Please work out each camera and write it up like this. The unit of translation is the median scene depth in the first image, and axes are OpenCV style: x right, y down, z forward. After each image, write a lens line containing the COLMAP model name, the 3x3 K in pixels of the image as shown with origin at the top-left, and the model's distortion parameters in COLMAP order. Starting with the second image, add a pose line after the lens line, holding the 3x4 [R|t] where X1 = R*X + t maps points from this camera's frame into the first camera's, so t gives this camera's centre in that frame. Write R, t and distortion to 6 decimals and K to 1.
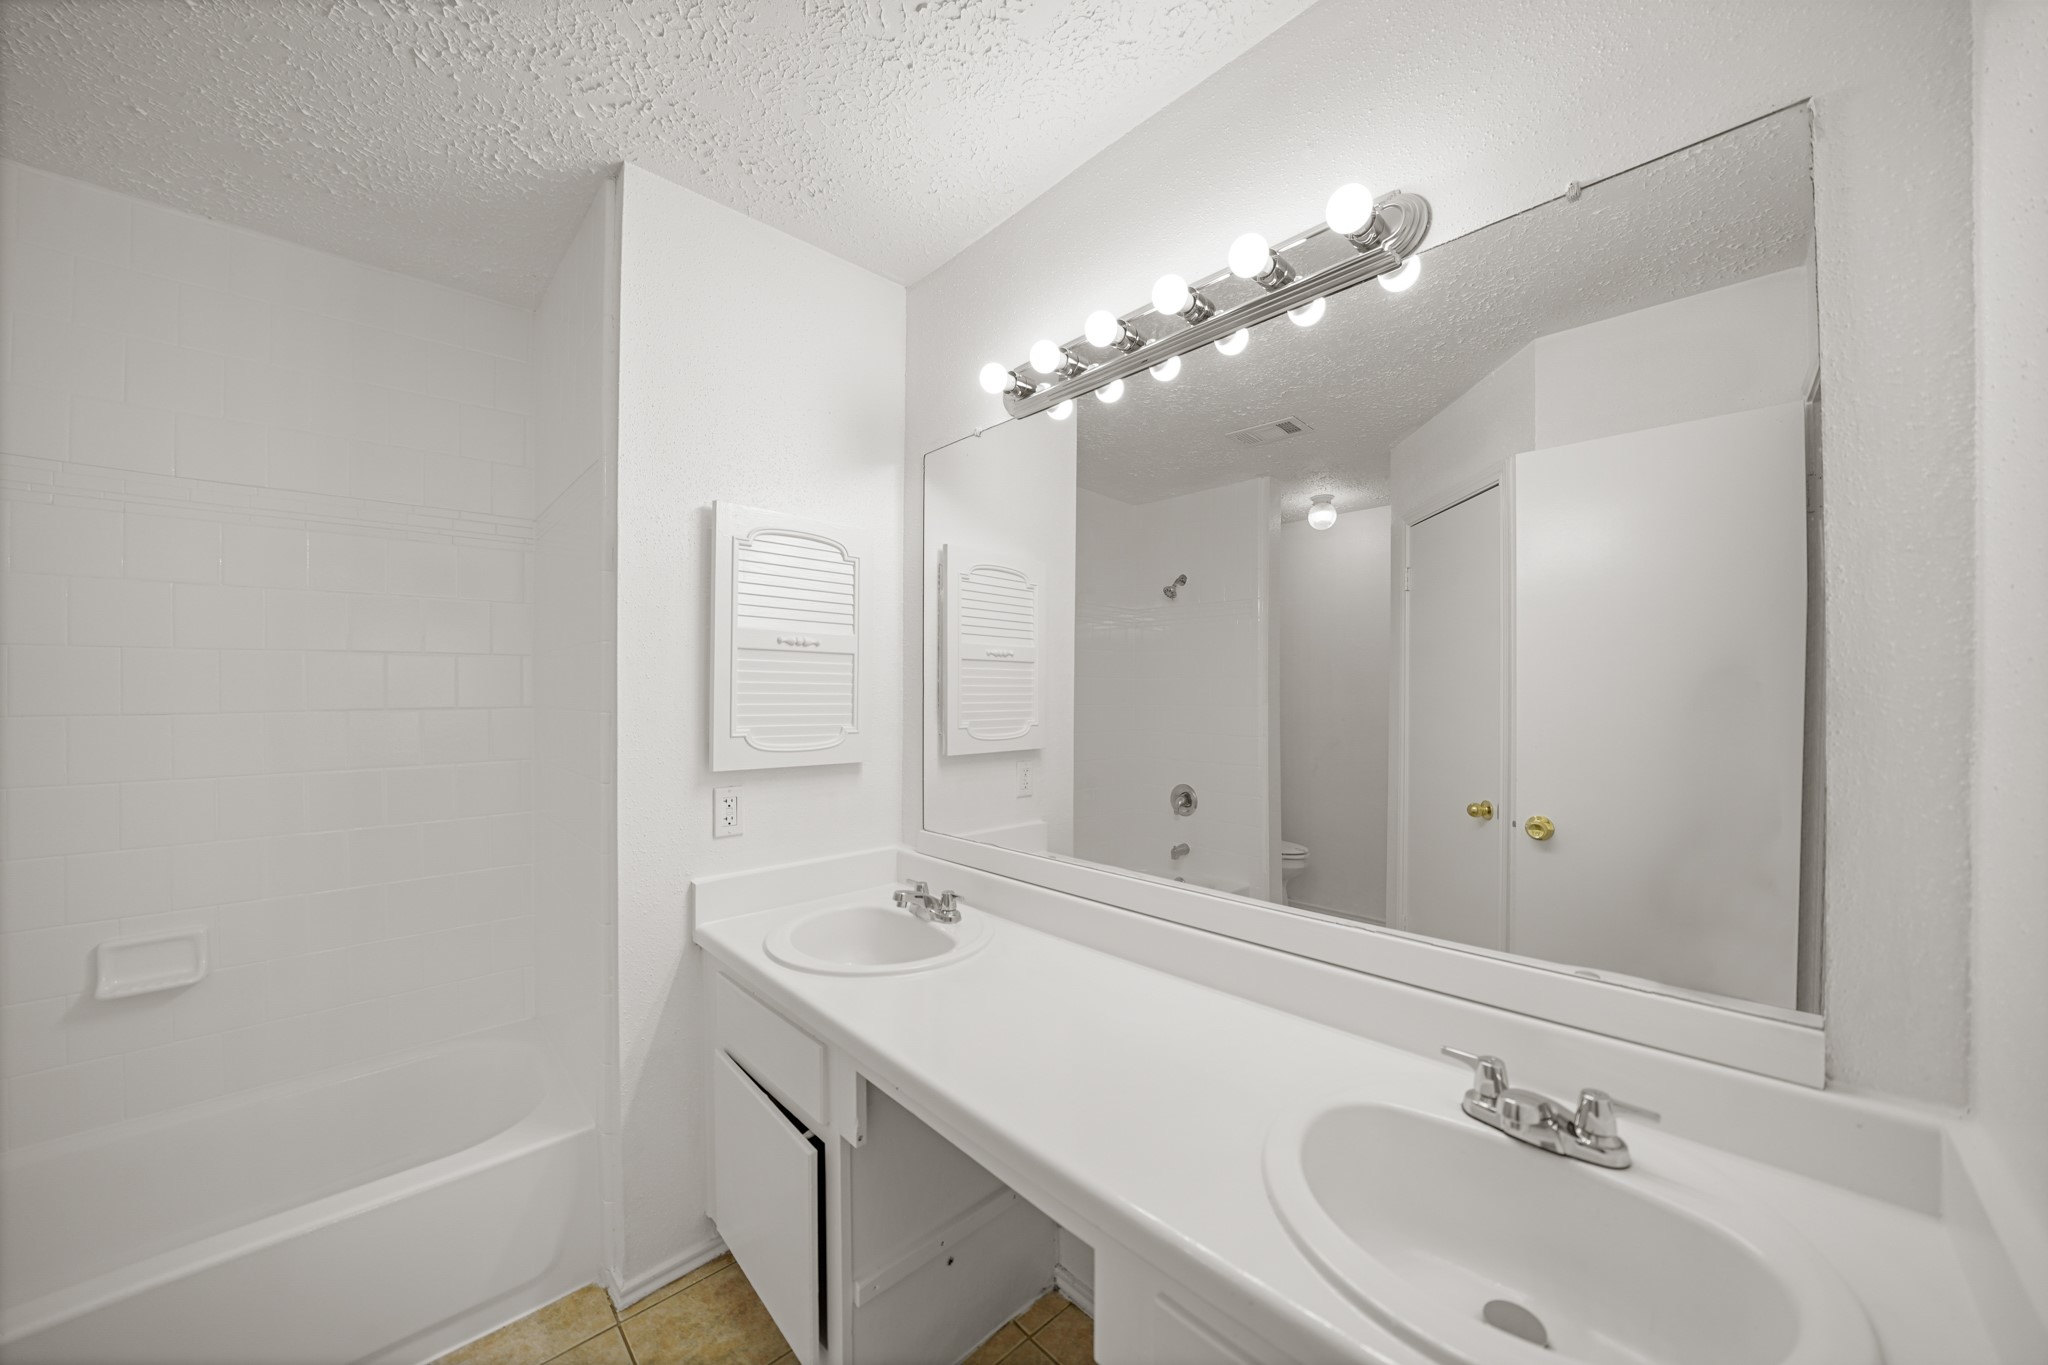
lens RADIAL K [[708.2, 0, 1028.6], [0, 708.2, 697.1], [0, 0, 1]] dist [-0.025114, 0.000103]
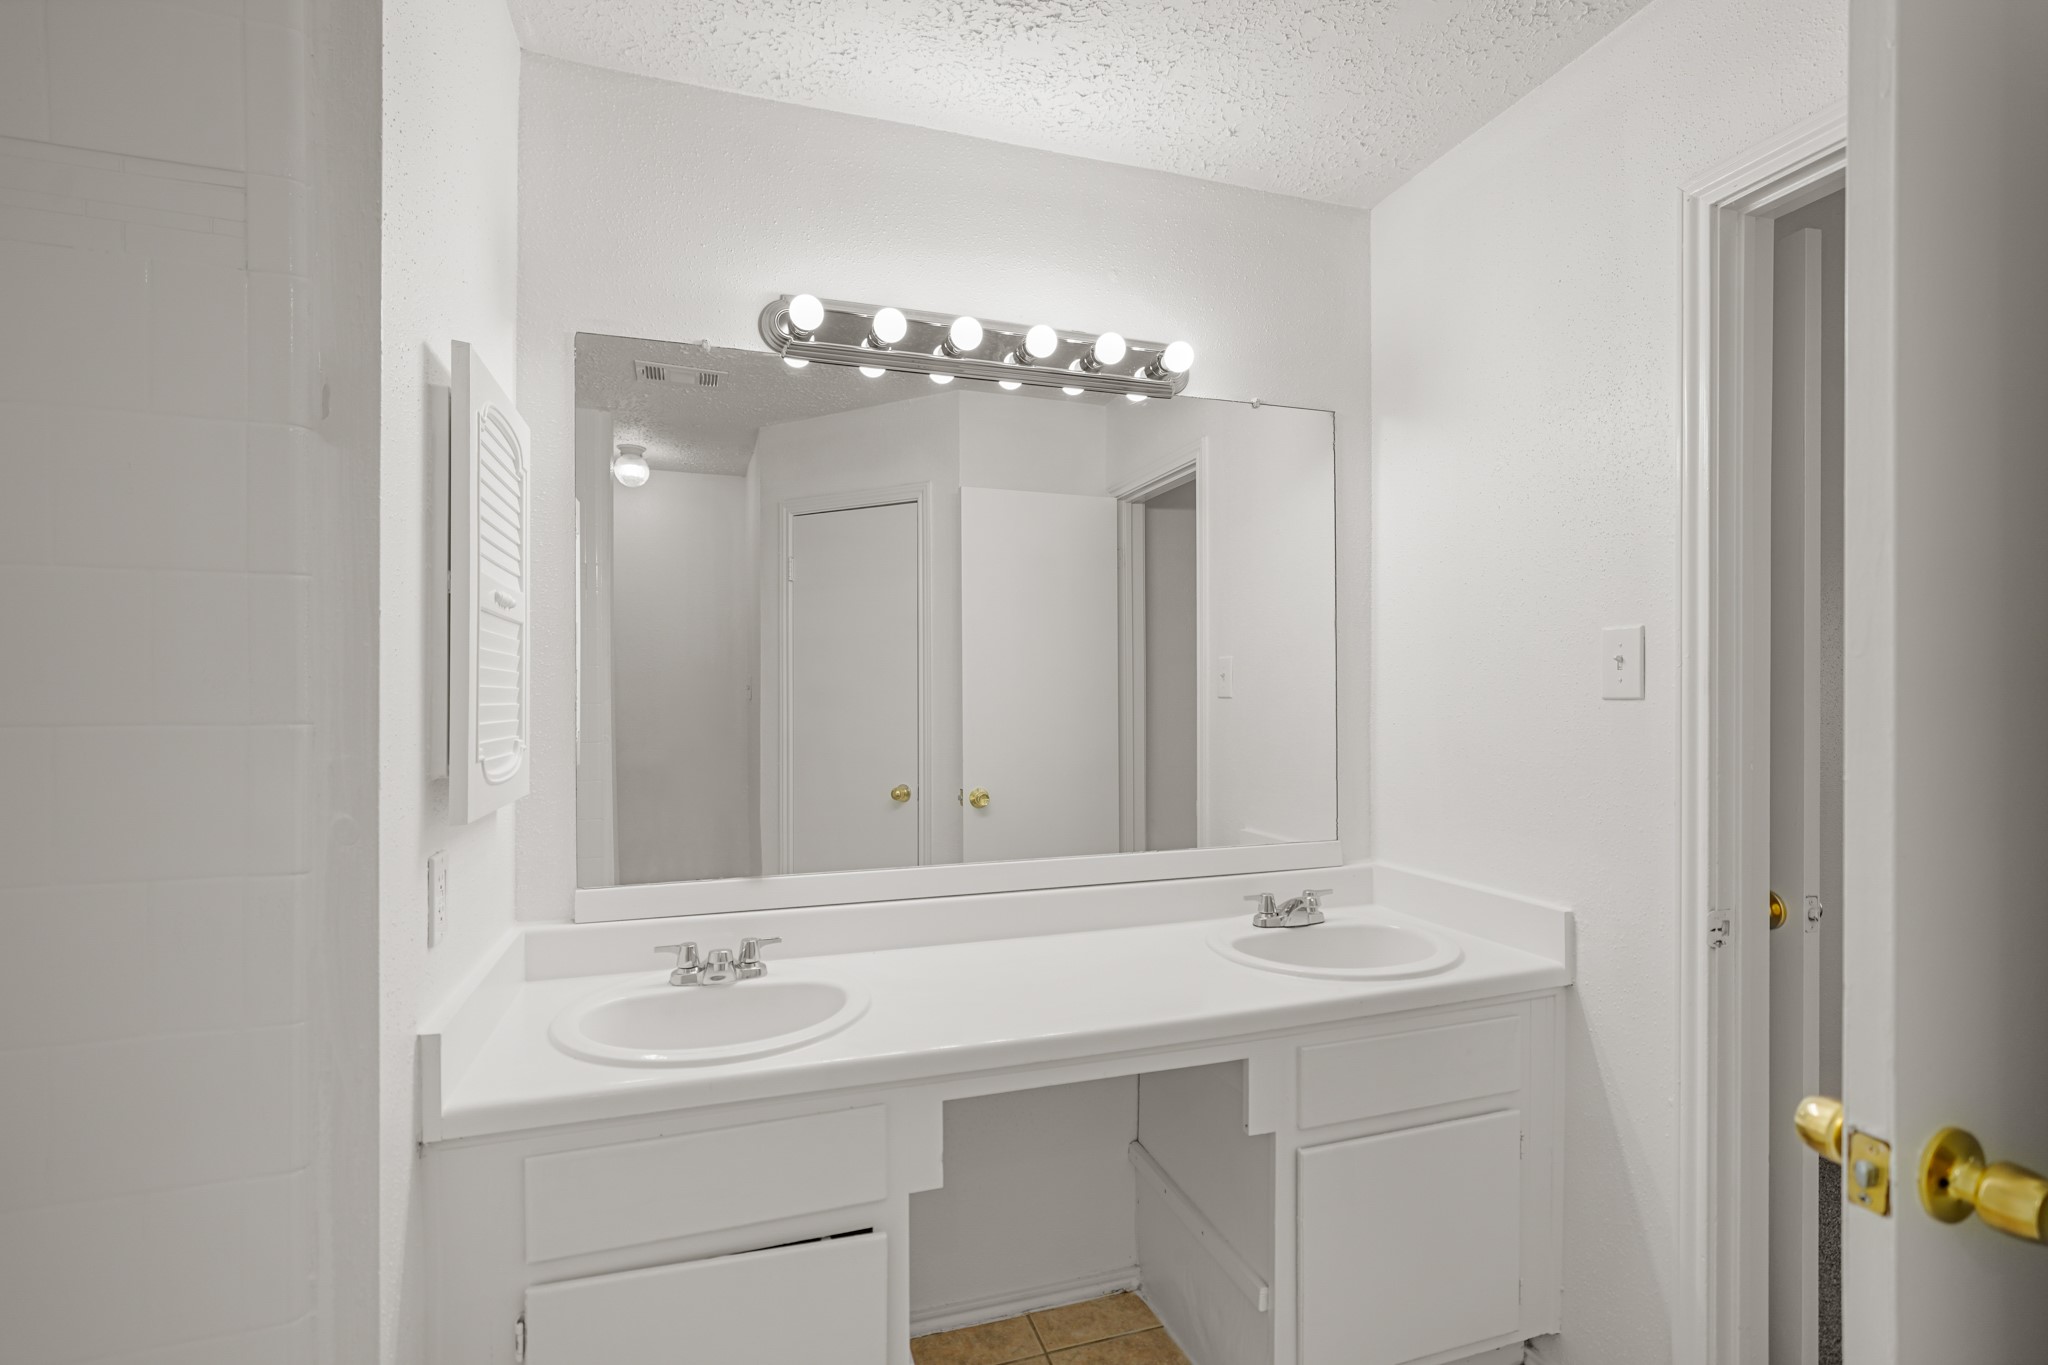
lens RADIAL K [[969.3, 0, 1024.0], [0, 969.3, 682.5], [0, 0, 1]] dist [-0.000755, -0.000094]
pose [[0.421503, 0.005980, 0.906807, -0.641261], [0.003842, 0.999958, -0.008380, 0.000621], [-0.906819, 0.007016, 0.421462, 0.178092]]
